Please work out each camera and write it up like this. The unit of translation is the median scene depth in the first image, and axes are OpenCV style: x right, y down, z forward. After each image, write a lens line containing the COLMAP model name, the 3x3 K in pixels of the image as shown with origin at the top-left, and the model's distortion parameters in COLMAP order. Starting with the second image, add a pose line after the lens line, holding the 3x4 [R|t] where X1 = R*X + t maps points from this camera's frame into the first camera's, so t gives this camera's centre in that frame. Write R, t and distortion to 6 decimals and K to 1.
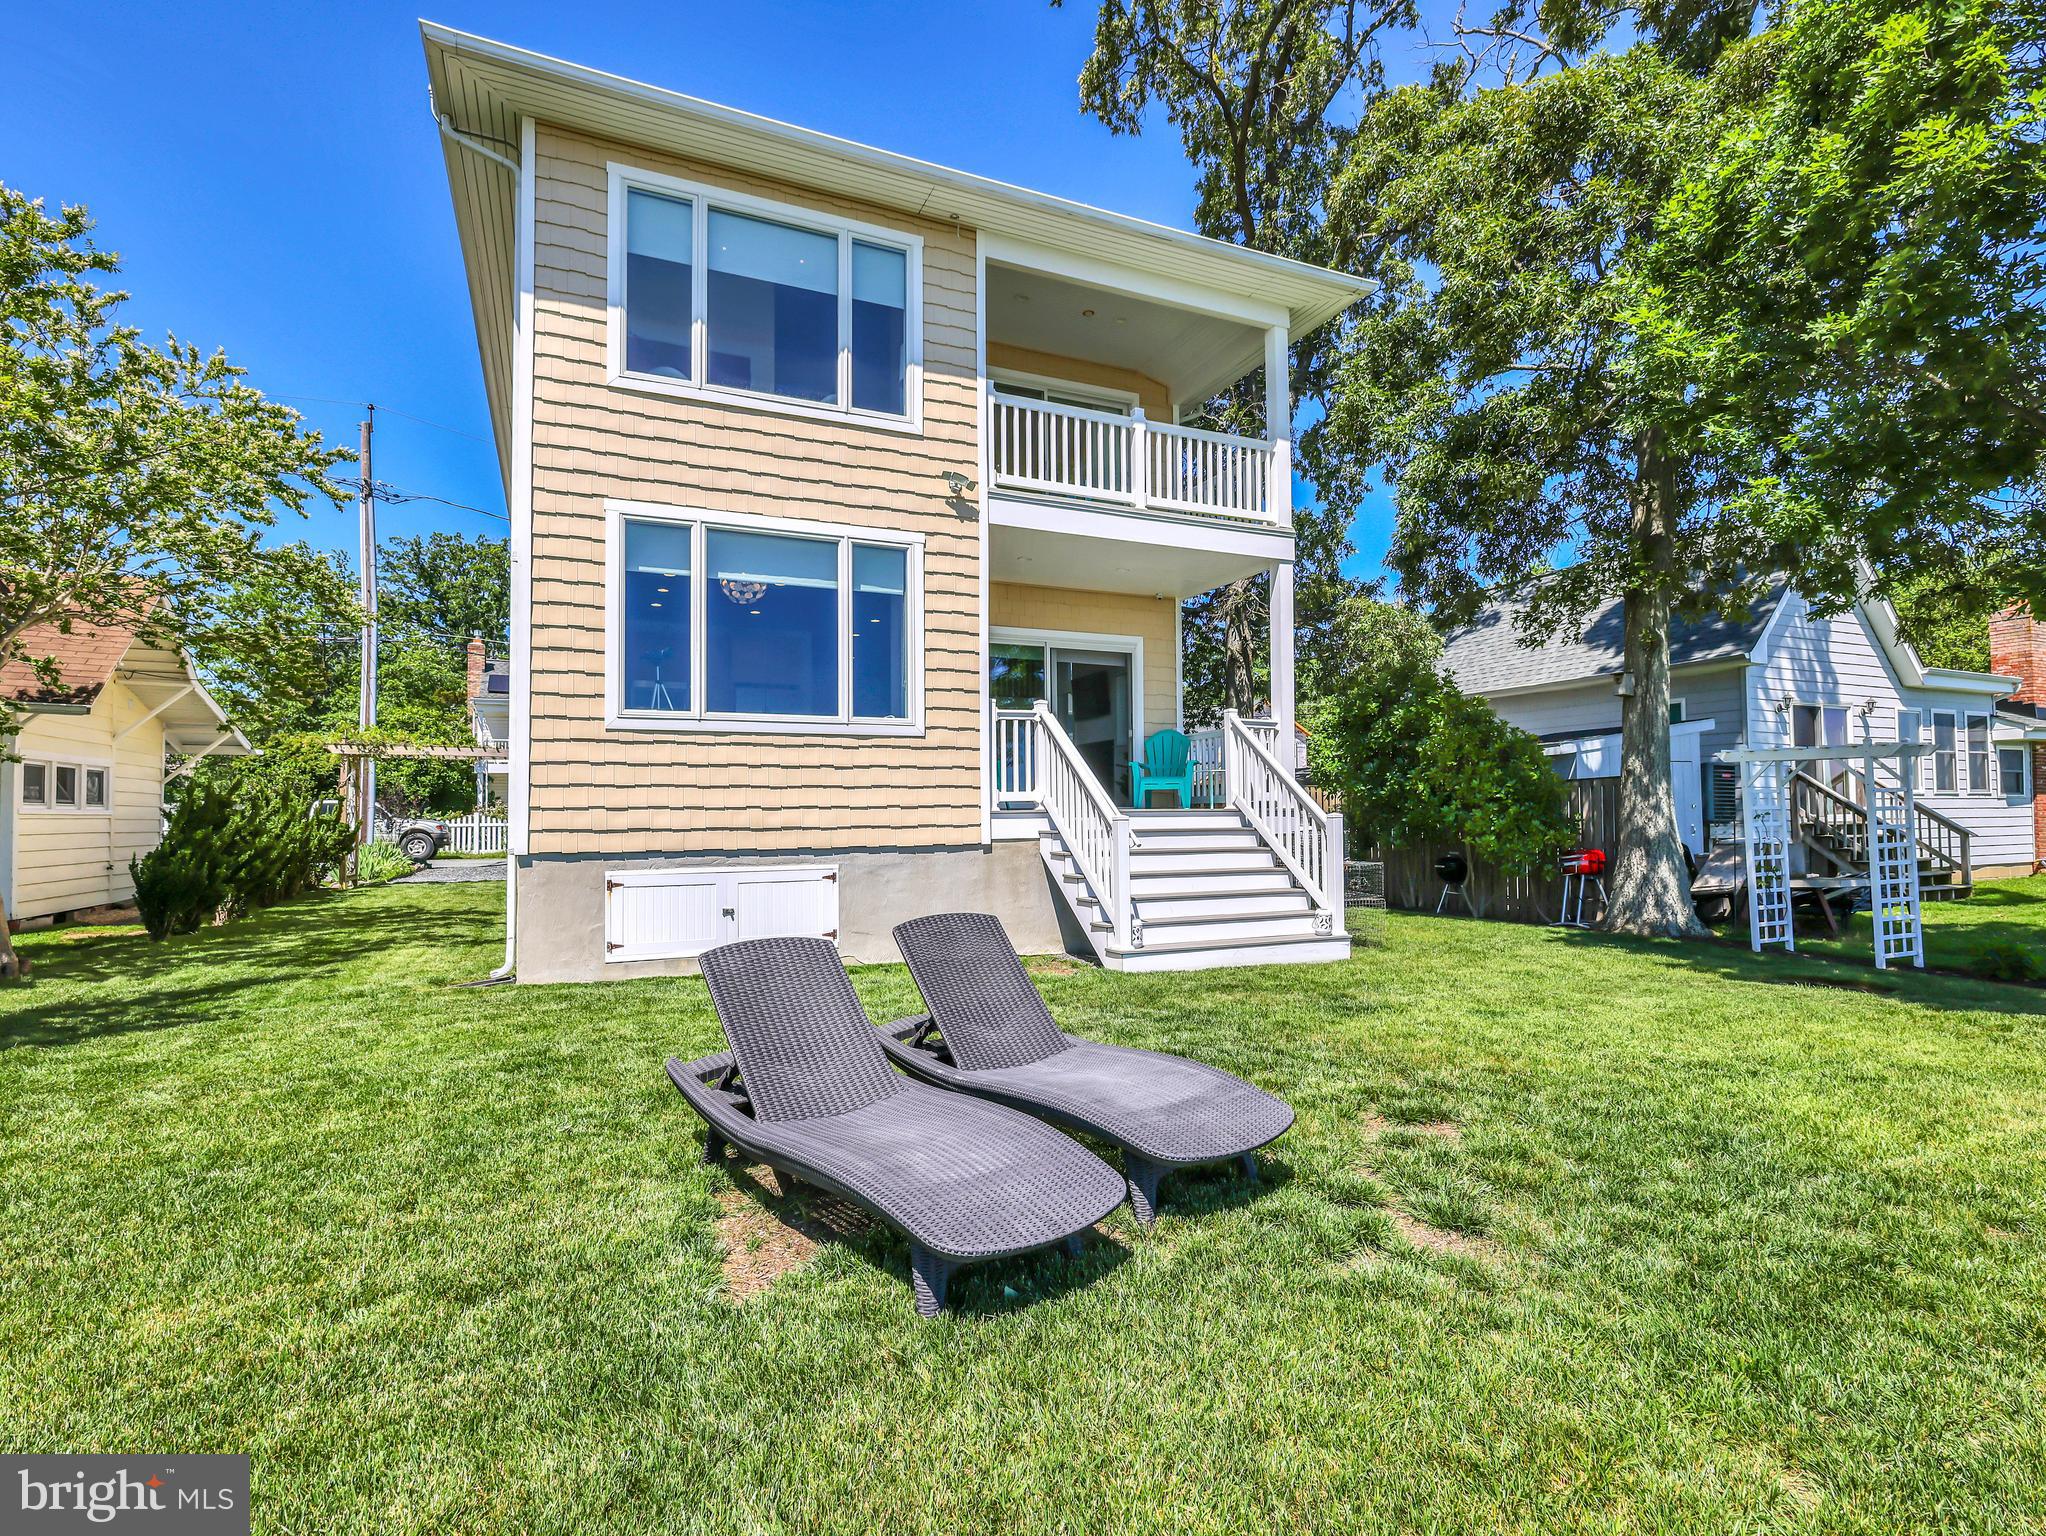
lens RADIAL K [[1024.3, 0, 1023.0], [0, 1024.3, 768.0], [0, 0, 1]] dist [0.015745, -0.000146]
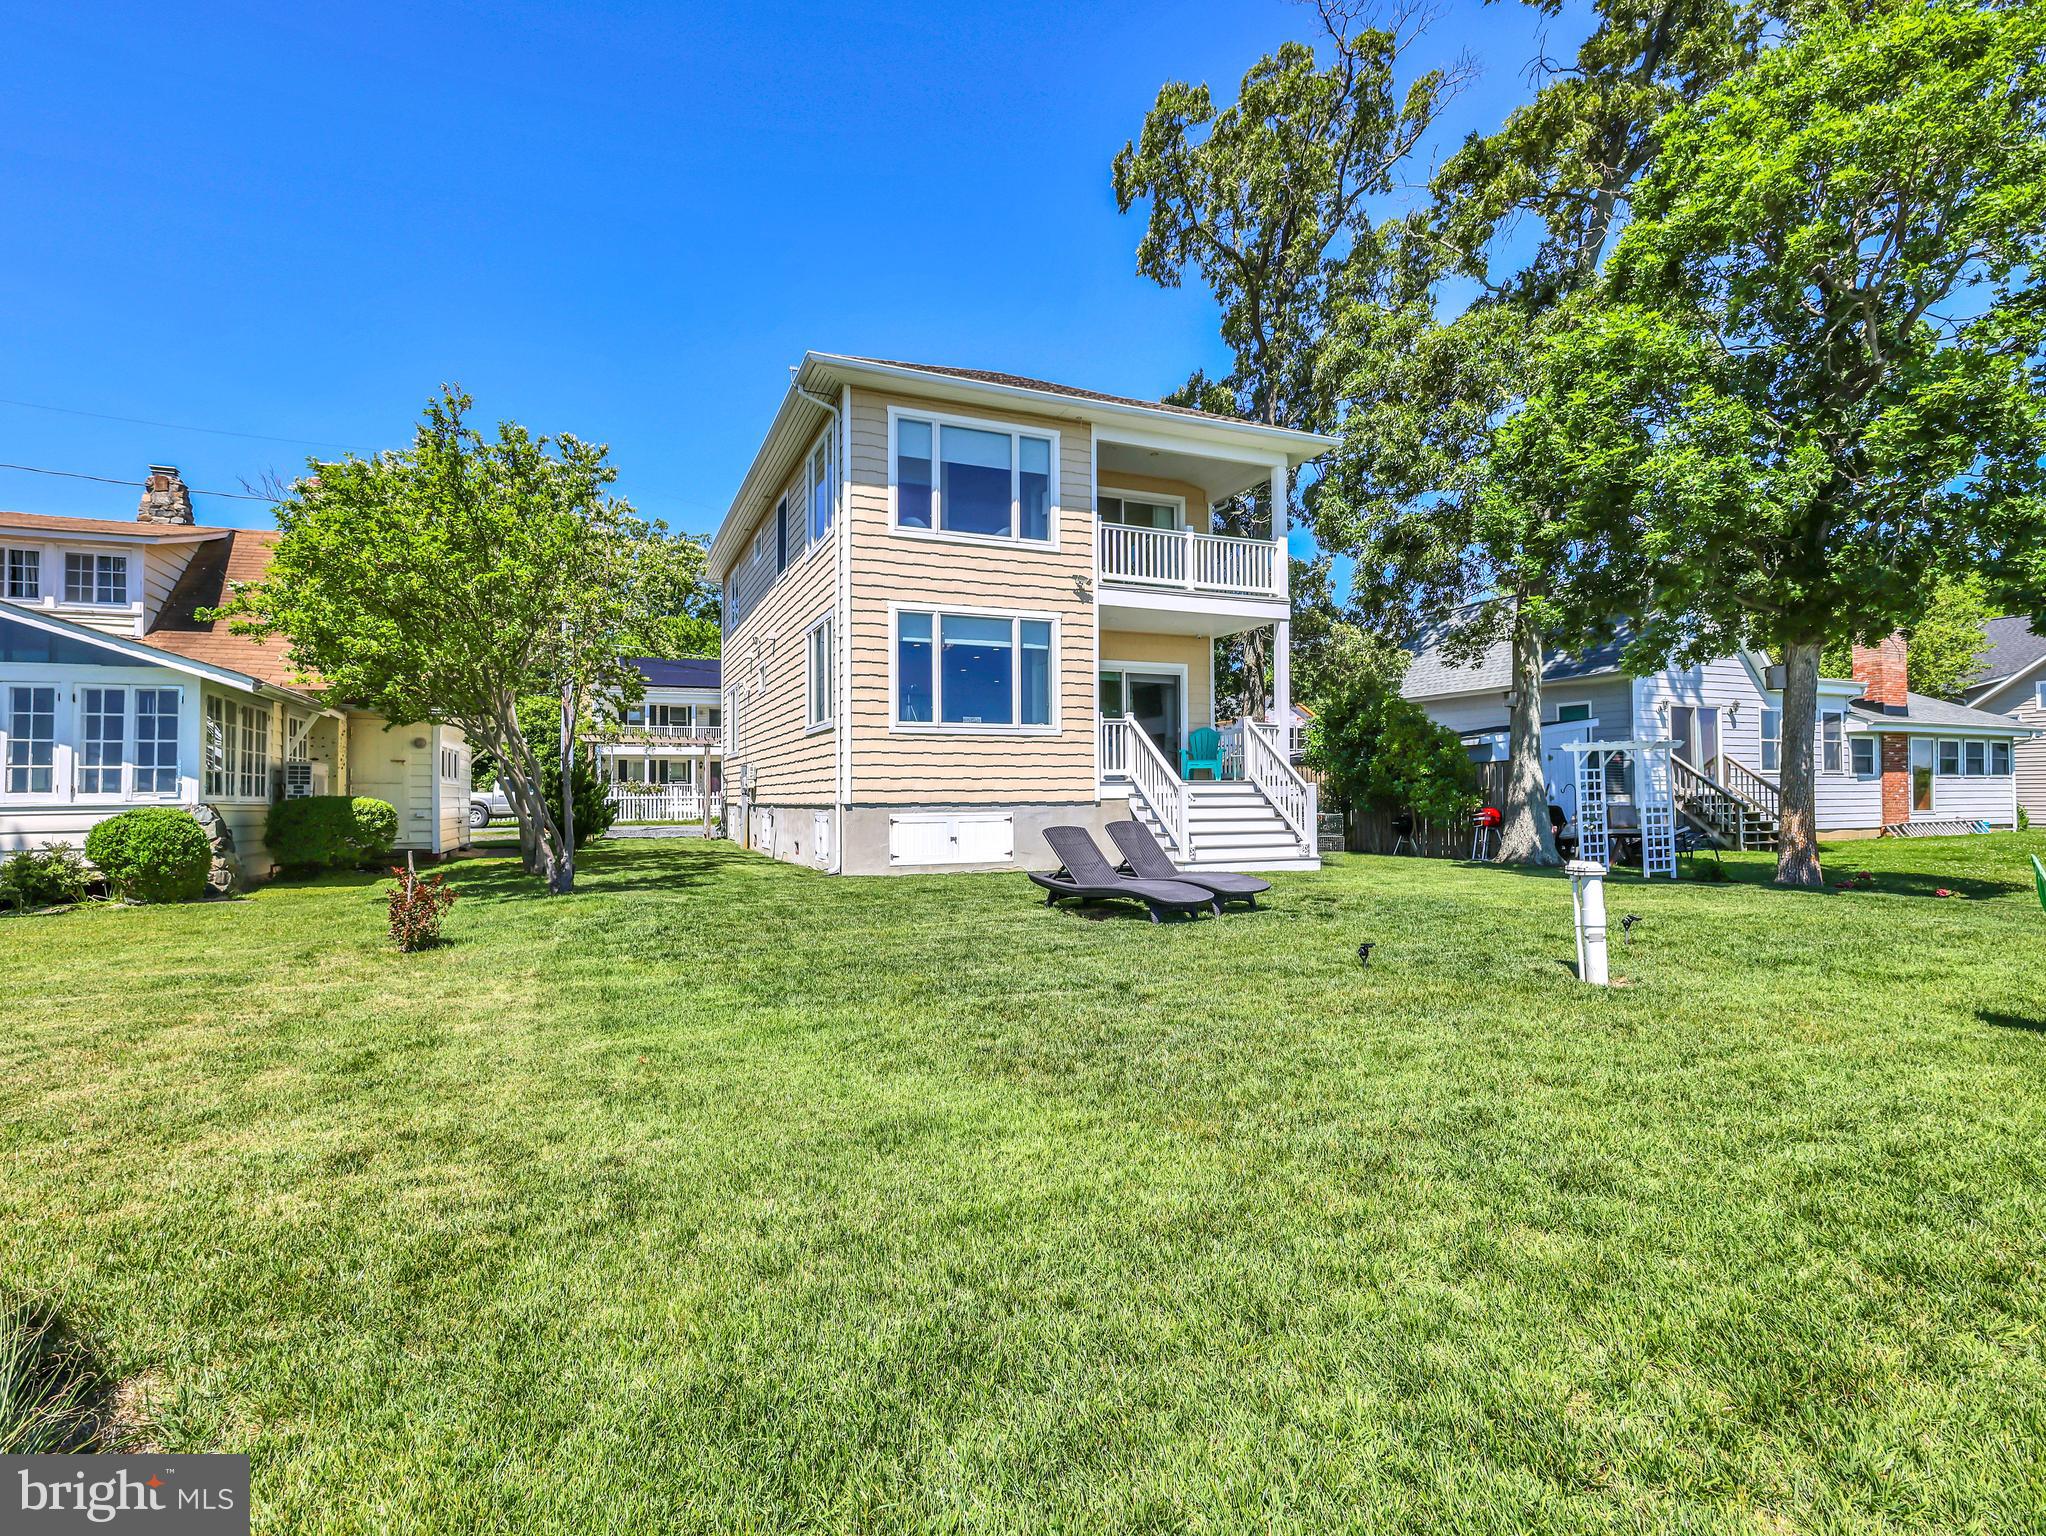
lens RADIAL K [[1005.7, 0, 1008.8], [0, 1005.7, 762.7], [0, 0, 1]] dist [0.000872, 0.000482]
pose [[0.999525, 0.001654, -0.030786, -0.124690], [-0.001232, 0.999905, 0.013695, -0.008824], [0.030805, -0.013650, 0.999432, -0.593466]]
